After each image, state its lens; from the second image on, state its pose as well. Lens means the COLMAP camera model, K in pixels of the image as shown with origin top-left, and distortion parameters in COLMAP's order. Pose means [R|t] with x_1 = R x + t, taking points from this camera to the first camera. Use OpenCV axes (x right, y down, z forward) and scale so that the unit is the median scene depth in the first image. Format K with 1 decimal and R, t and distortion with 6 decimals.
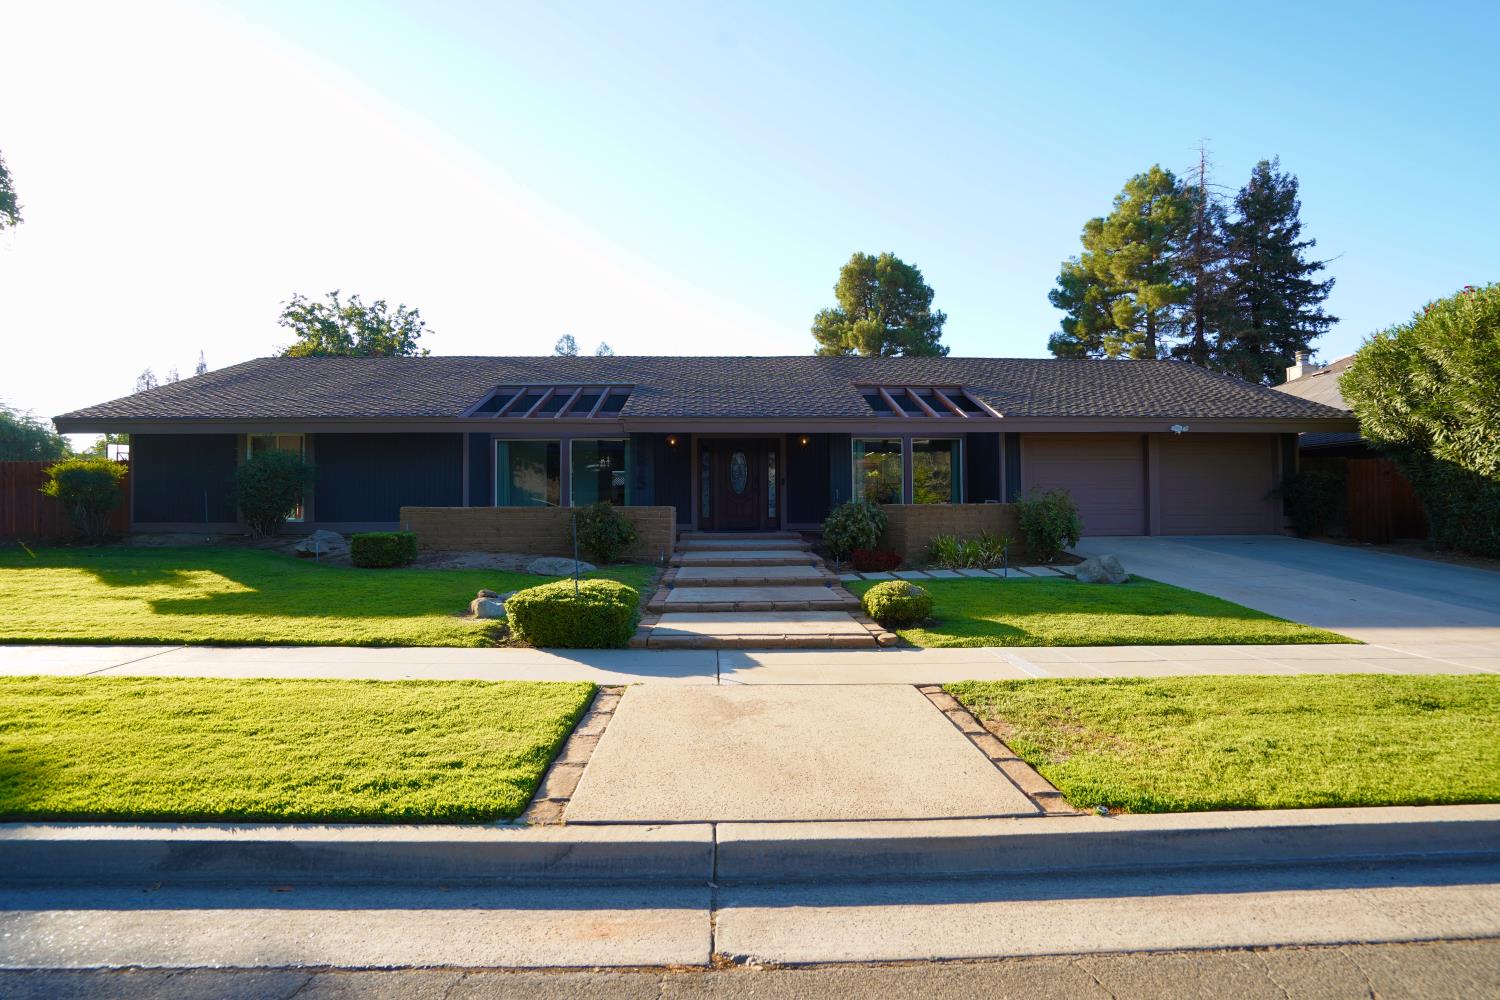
lens RADIAL K [[703.9, 0, 750.0], [0, 703.9, 500.0], [0, 0, 1]] dist [-0.056141, 0.023637]
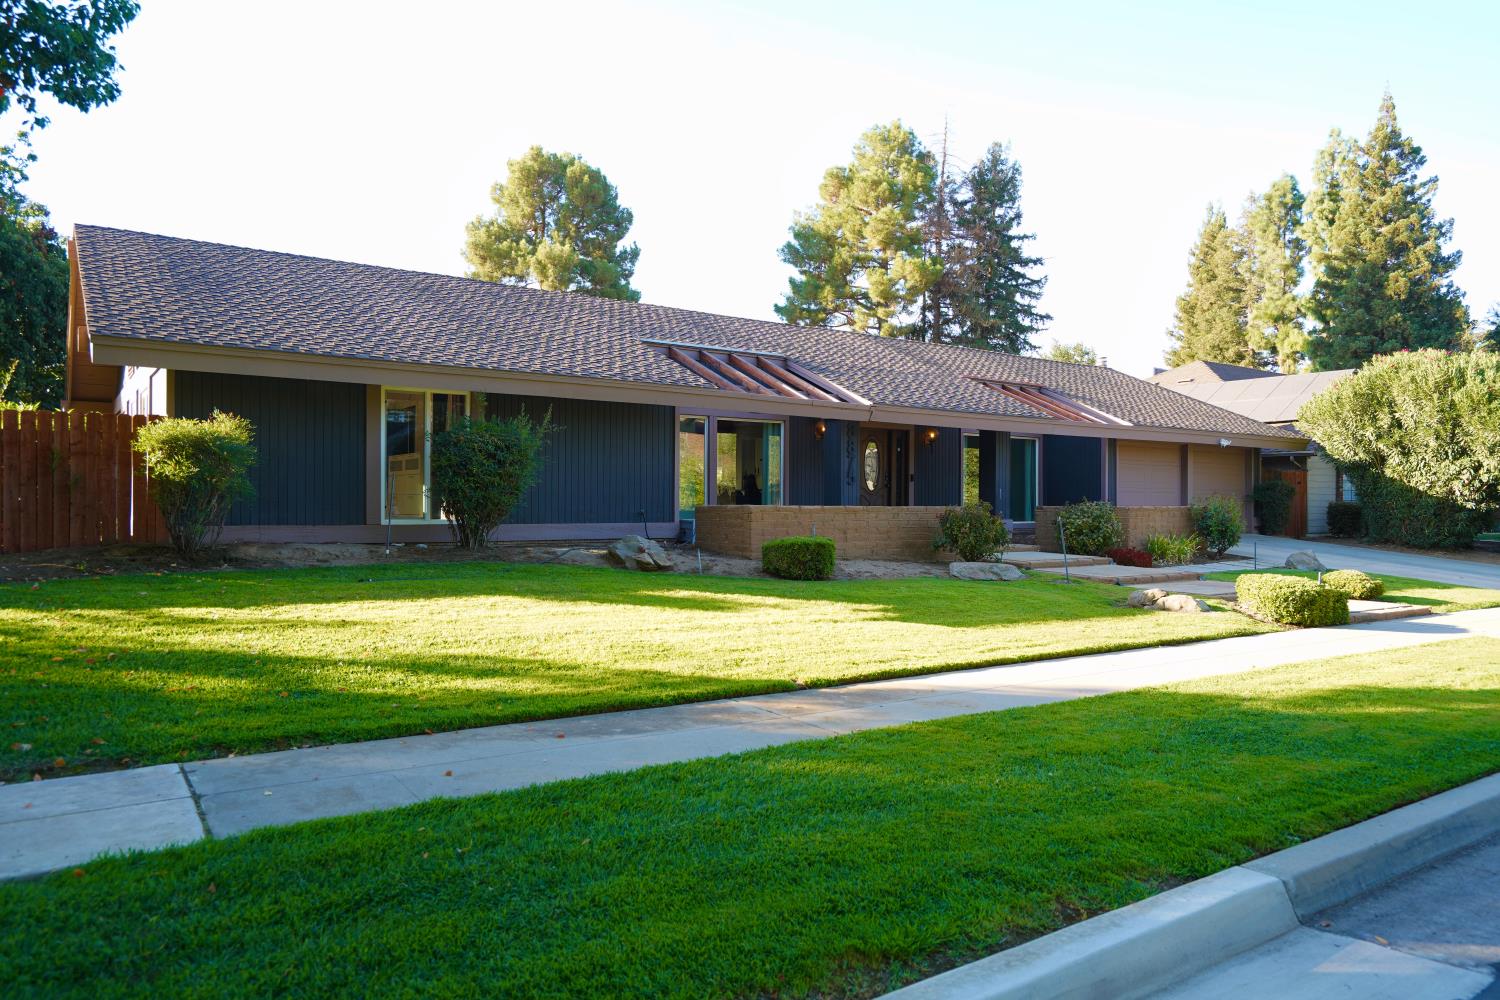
lens RADIAL K [[992.0, 0, 750.0], [0, 992.0, 500.0], [0, 0, 1]] dist [-0.004374, 0.000288]
pose [[0.839755, 0.011625, 0.542840, -0.271539], [-0.020666, 0.999731, 0.010561, -0.002067], [-0.542571, -0.020087, 0.839770, 0.008778]]
